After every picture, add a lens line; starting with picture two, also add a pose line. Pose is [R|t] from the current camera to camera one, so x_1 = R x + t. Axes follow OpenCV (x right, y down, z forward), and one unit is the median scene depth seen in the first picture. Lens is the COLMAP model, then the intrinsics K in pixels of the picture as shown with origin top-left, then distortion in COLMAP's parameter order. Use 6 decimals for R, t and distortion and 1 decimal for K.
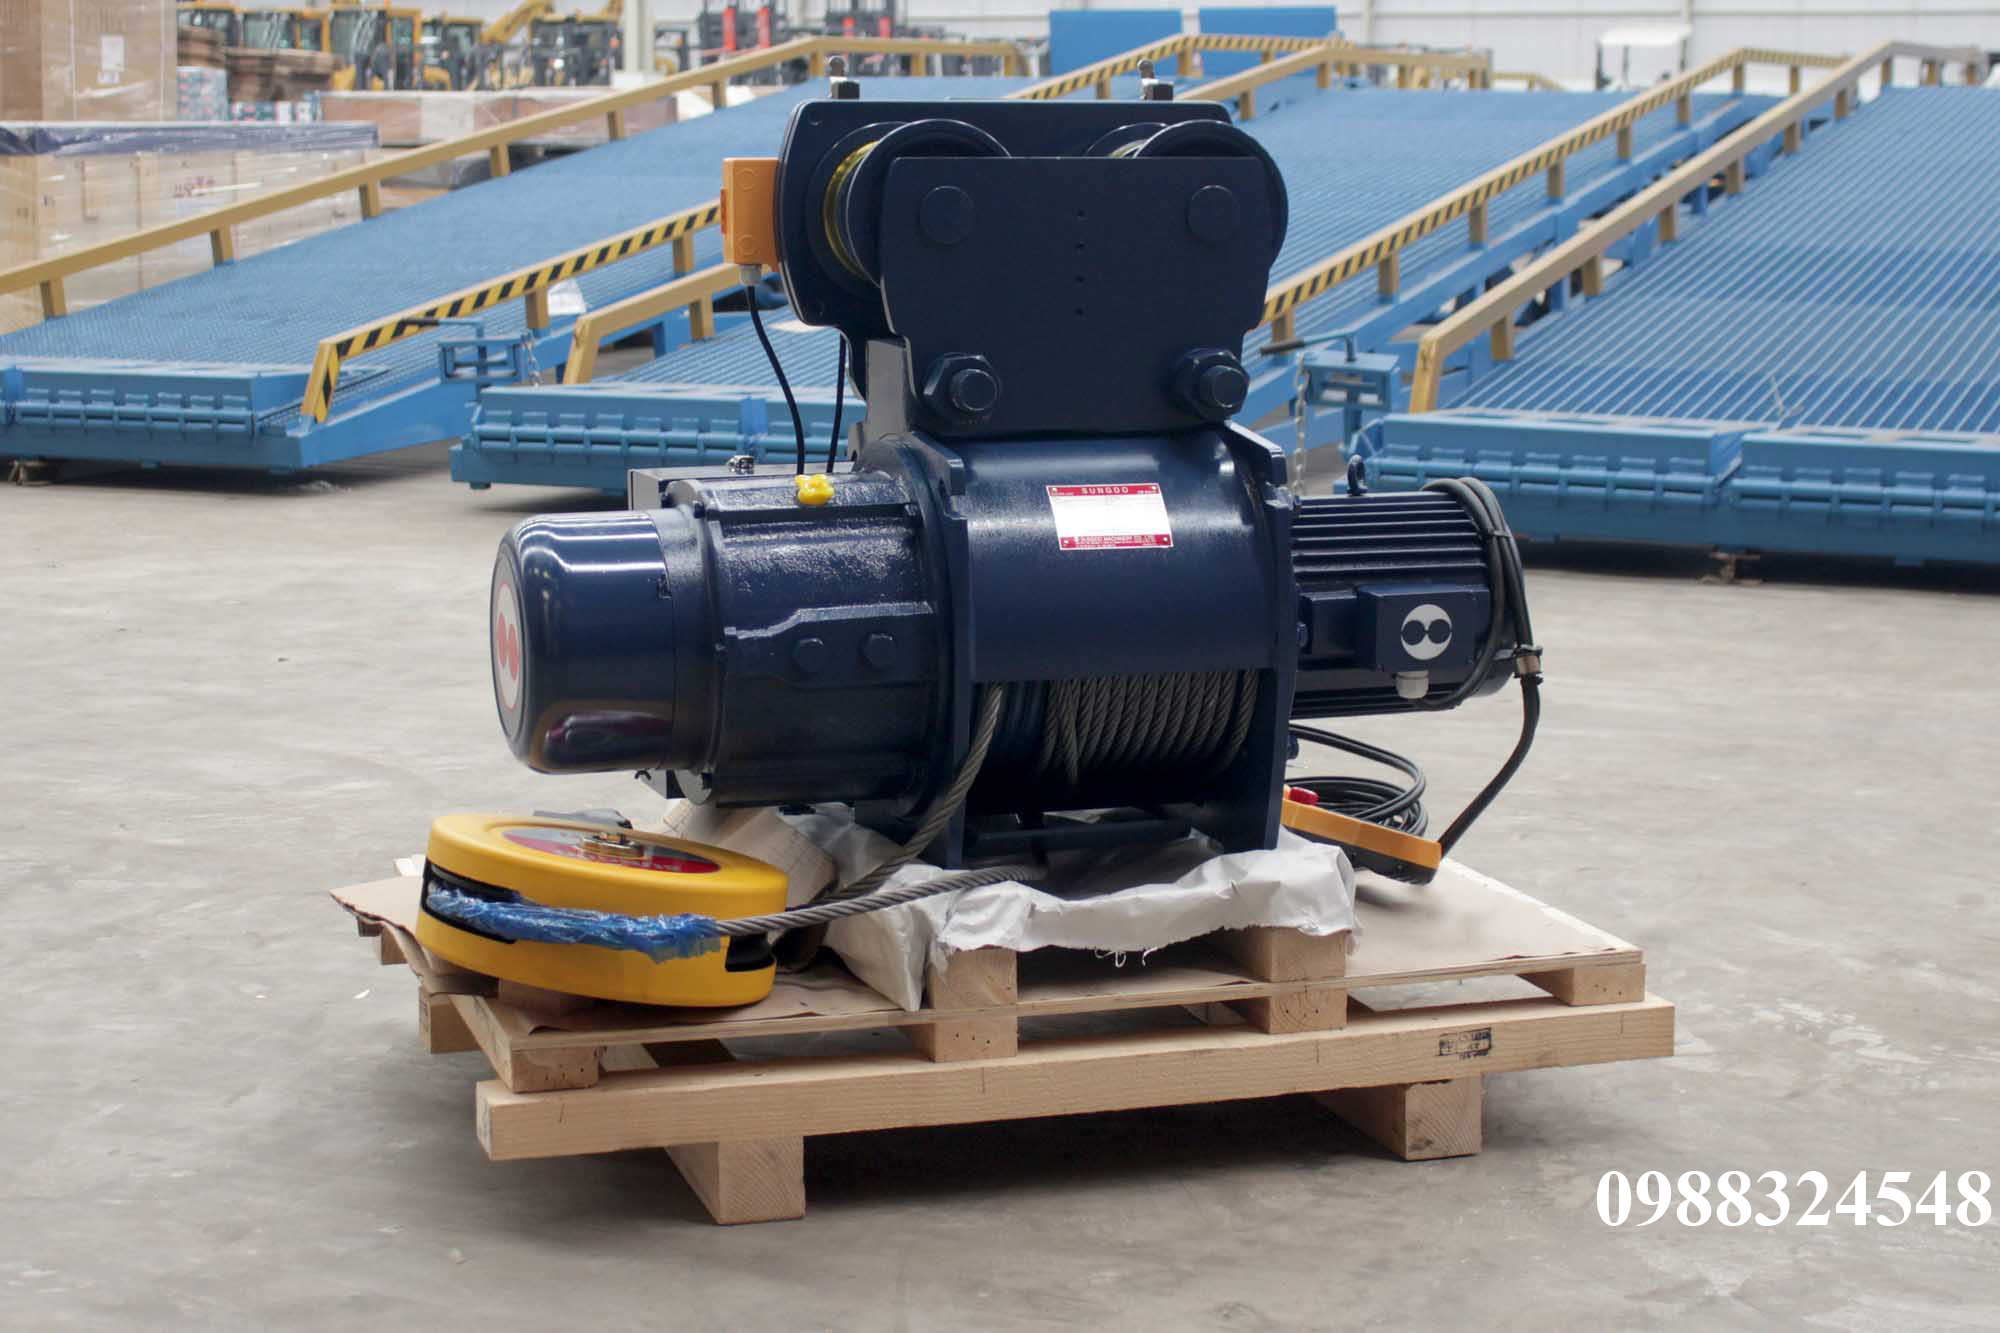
lens RADIAL K [[3530.4, 0, 968.8], [0, 3530.4, 646.2], [0, 0, 1]] dist [-0.068347, 0.000000]
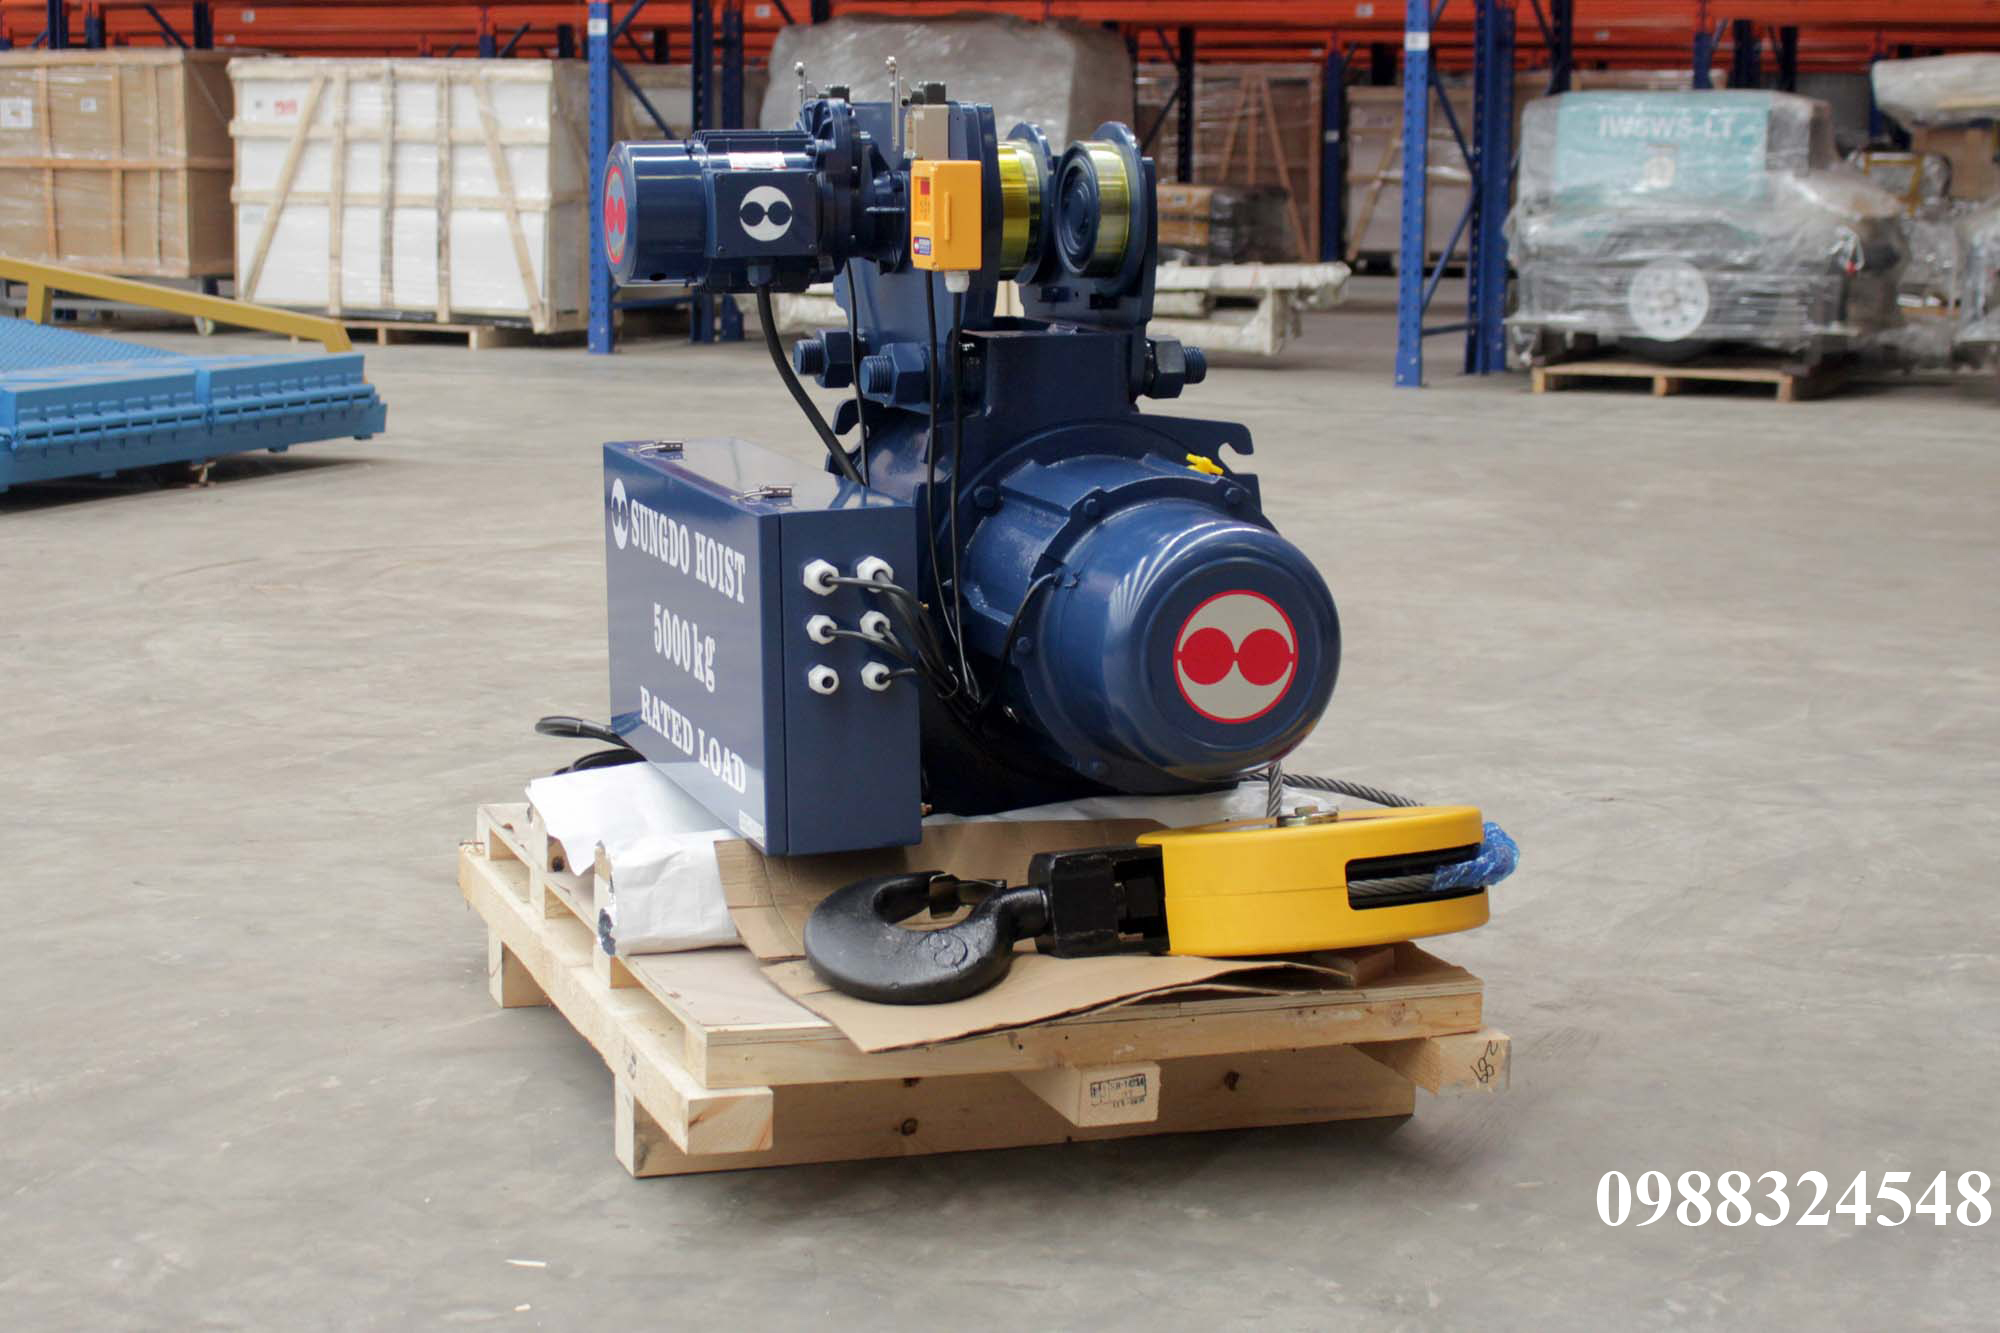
lens RADIAL K [[3530.4, 0, 975.2], [0, 3530.4, 605.6], [0, 0, 1]] dist [-0.068347, 0.000000]
pose [[-0.023563, -0.137086, 0.990279, -1.083451], [0.142194, 0.980023, 0.139050, -0.158408], [-0.989558, 0.144088, -0.003600, 1.053875]]
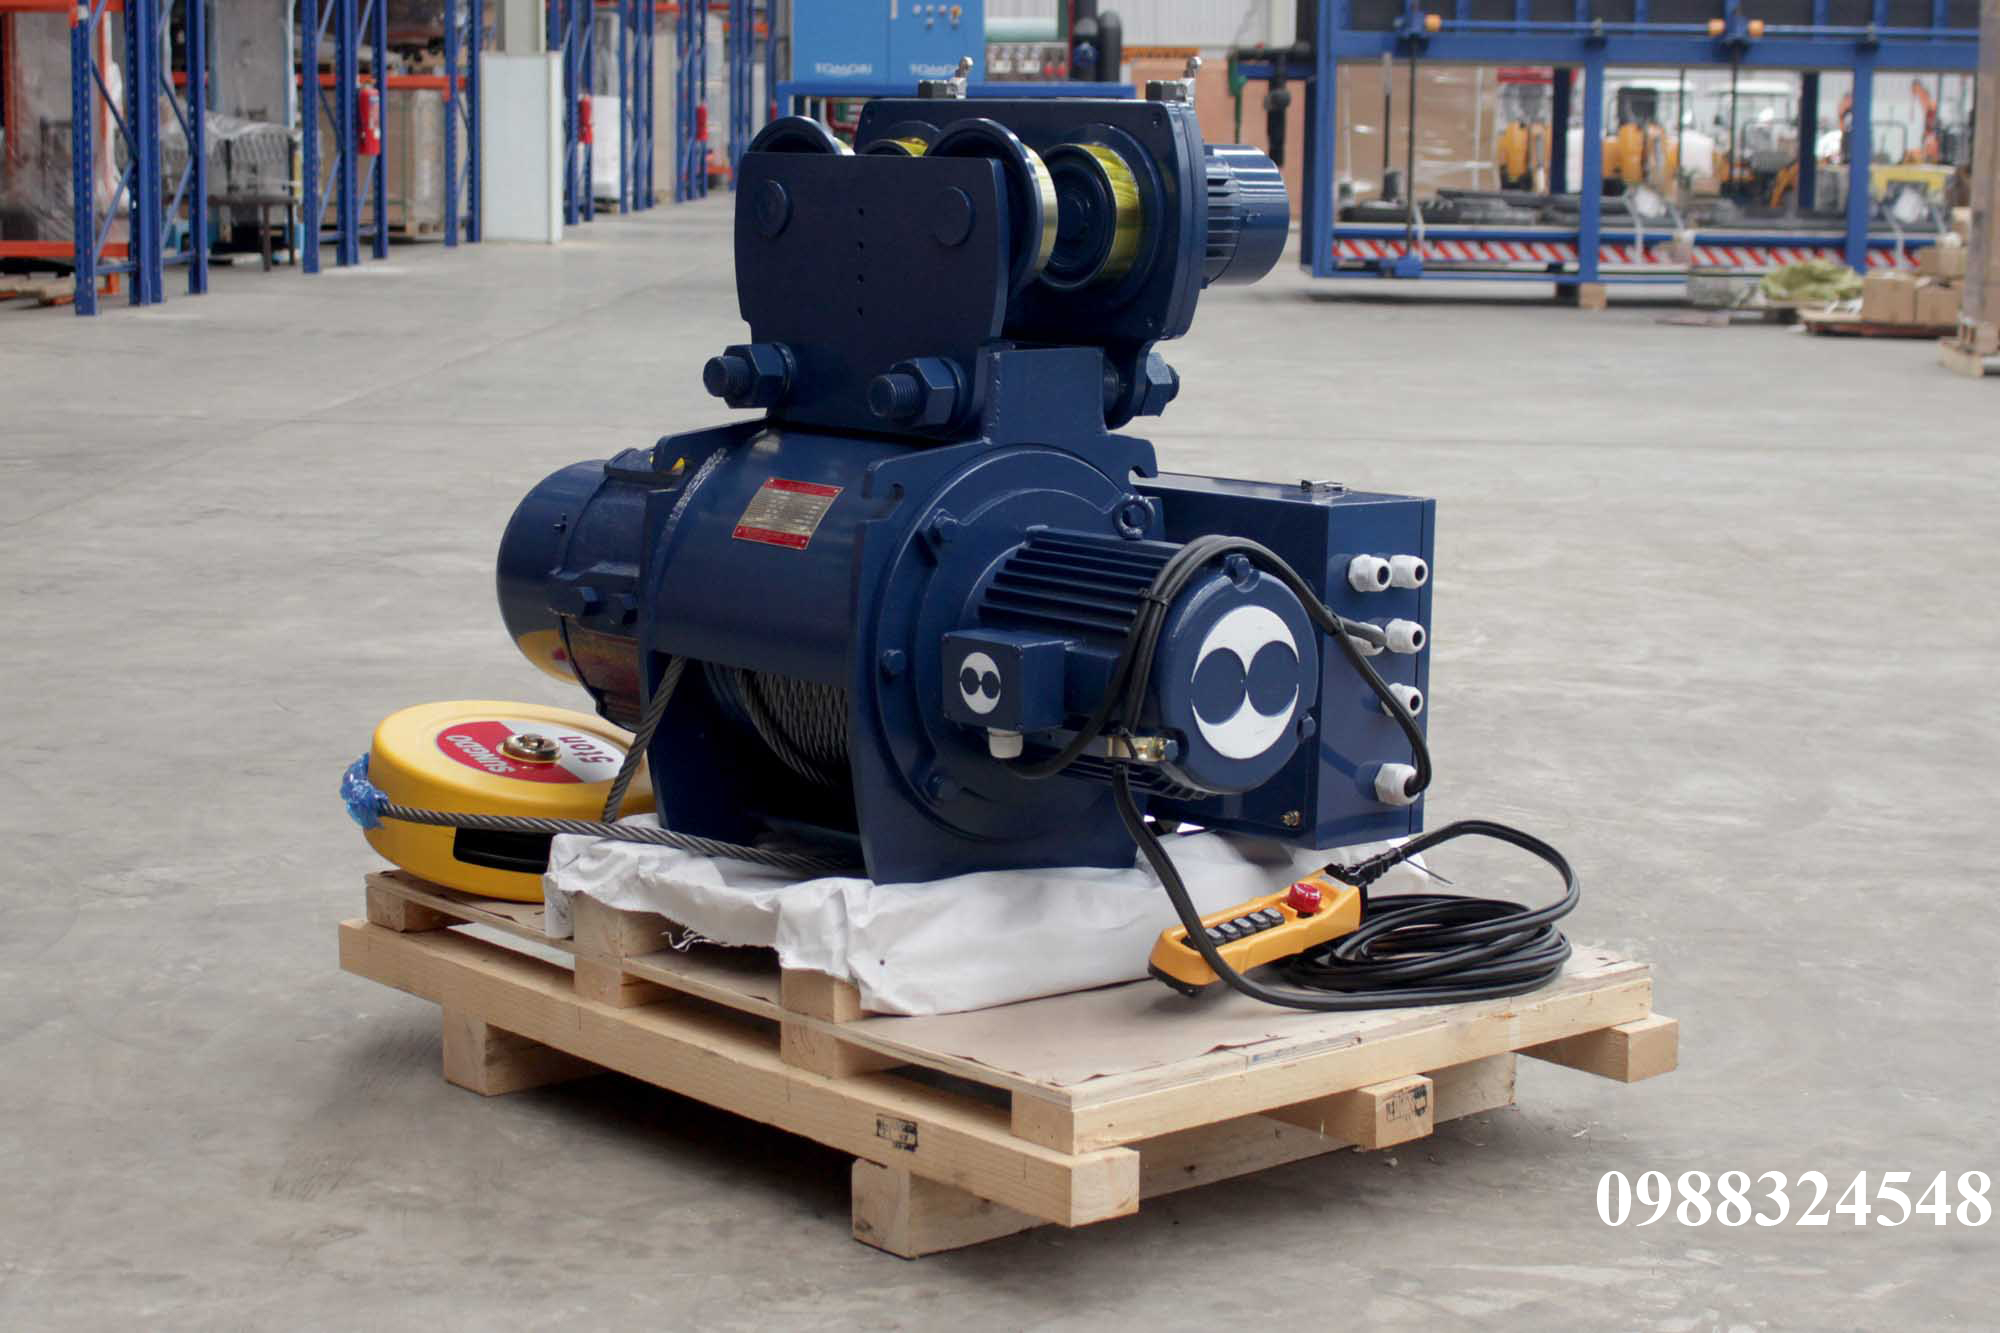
lens RADIAL K [[3530.4, 0, 970.6], [0, 3530.4, 617.8], [0, 0, 1]] dist [-0.068347, 0.000000]
pose [[0.406959, 0.129929, -0.904159, 0.951269], [-0.149303, 0.985982, 0.074486, -0.088136], [0.901162, 0.104681, 0.420653, 0.620242]]
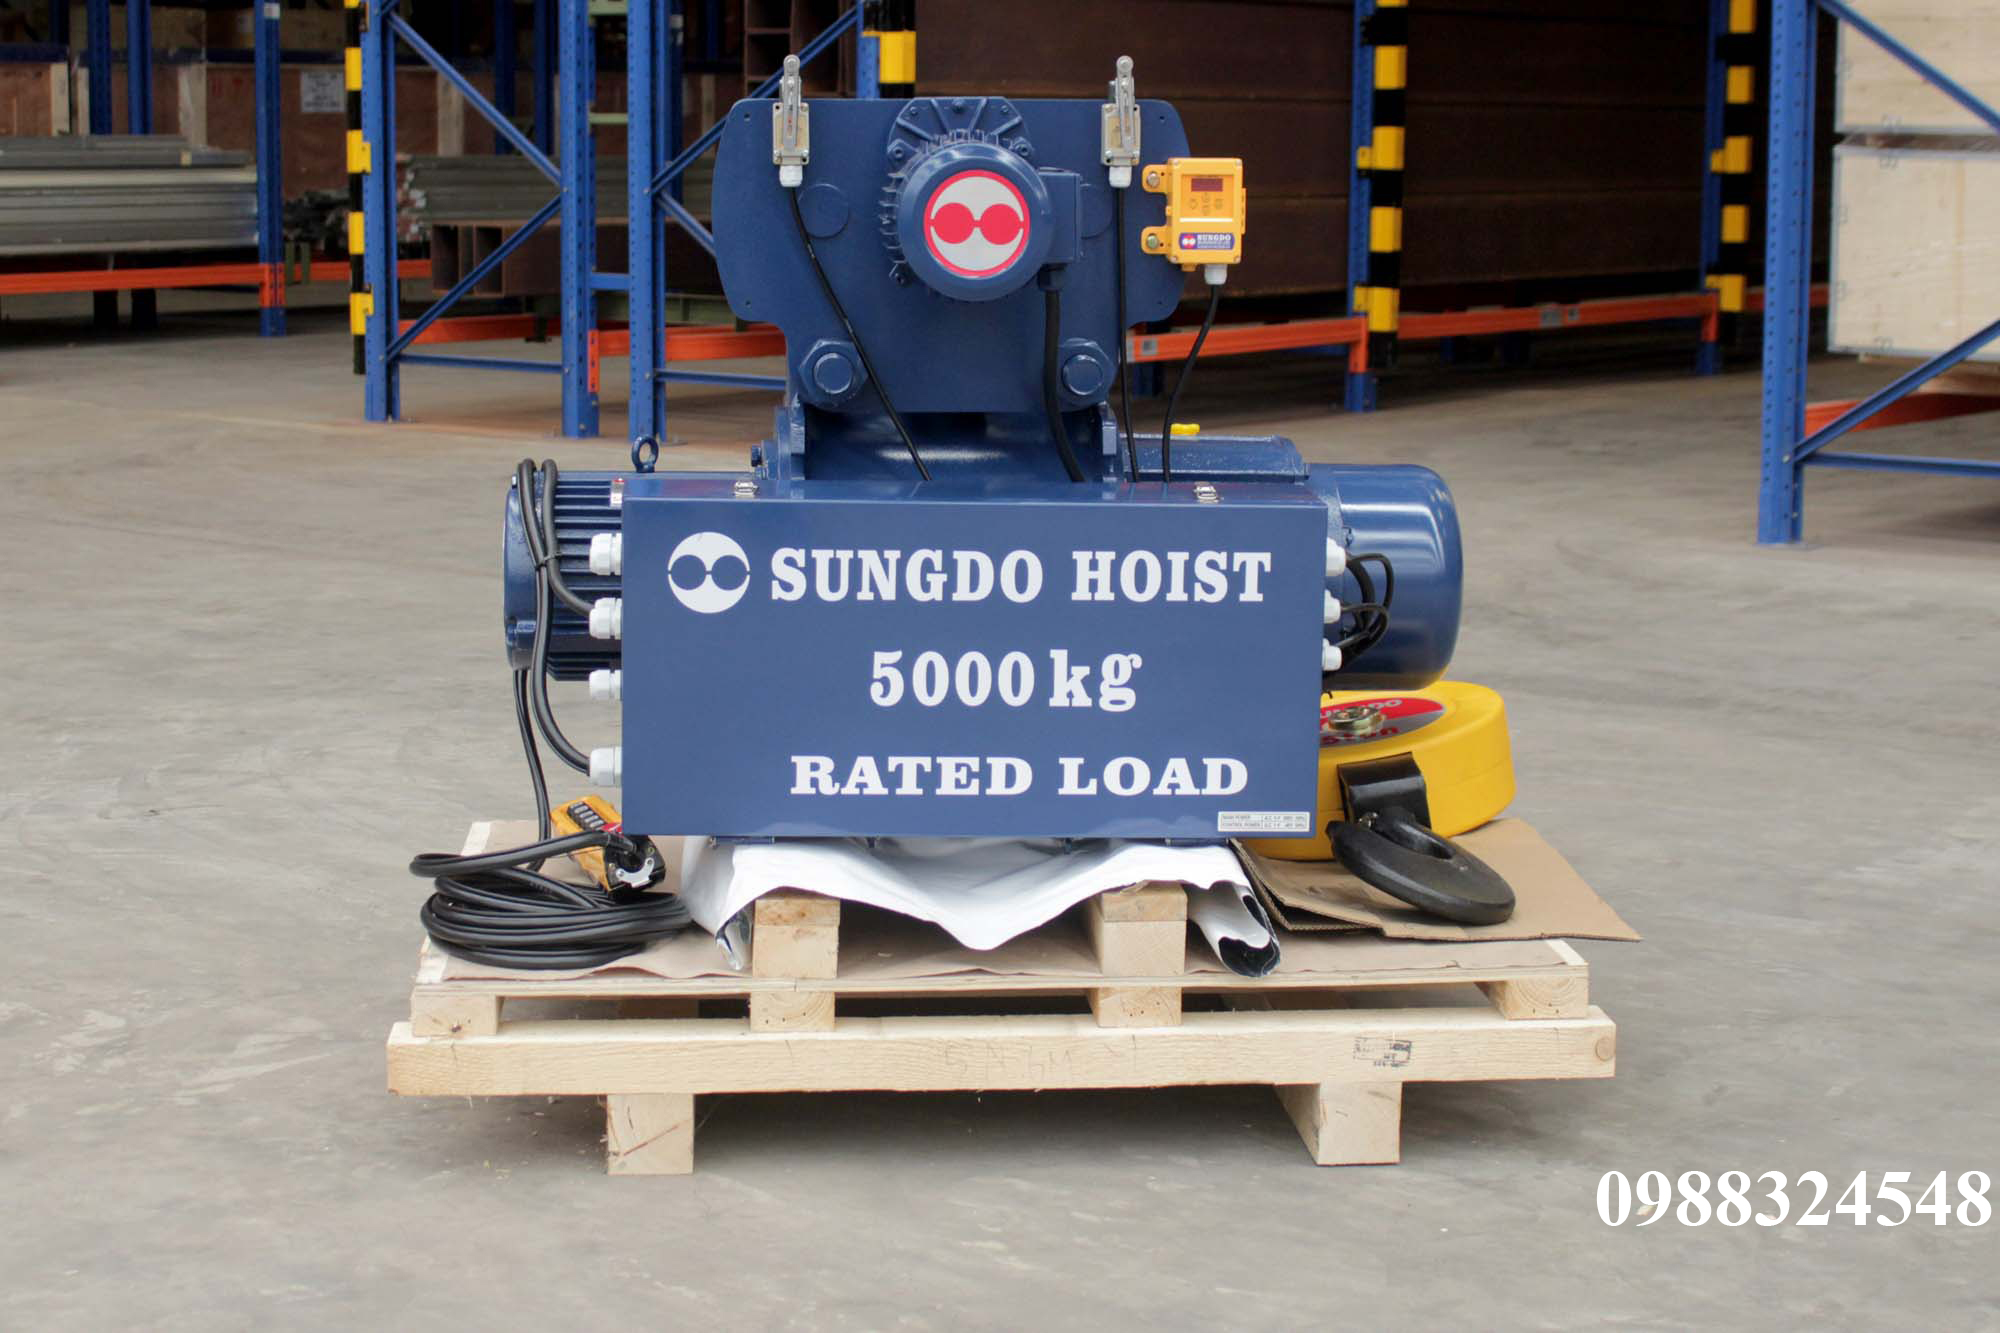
lens RADIAL K [[3530.4, 0, 969.2], [0, 3530.4, 610.1], [0, 0, 1]] dist [-0.068347, 0.000000]
pose [[-0.974073, -0.037792, 0.223055, -0.233123], [0.027124, 0.959327, 0.280989, -0.312627], [-0.224602, 0.279754, -0.933430, 2.078012]]
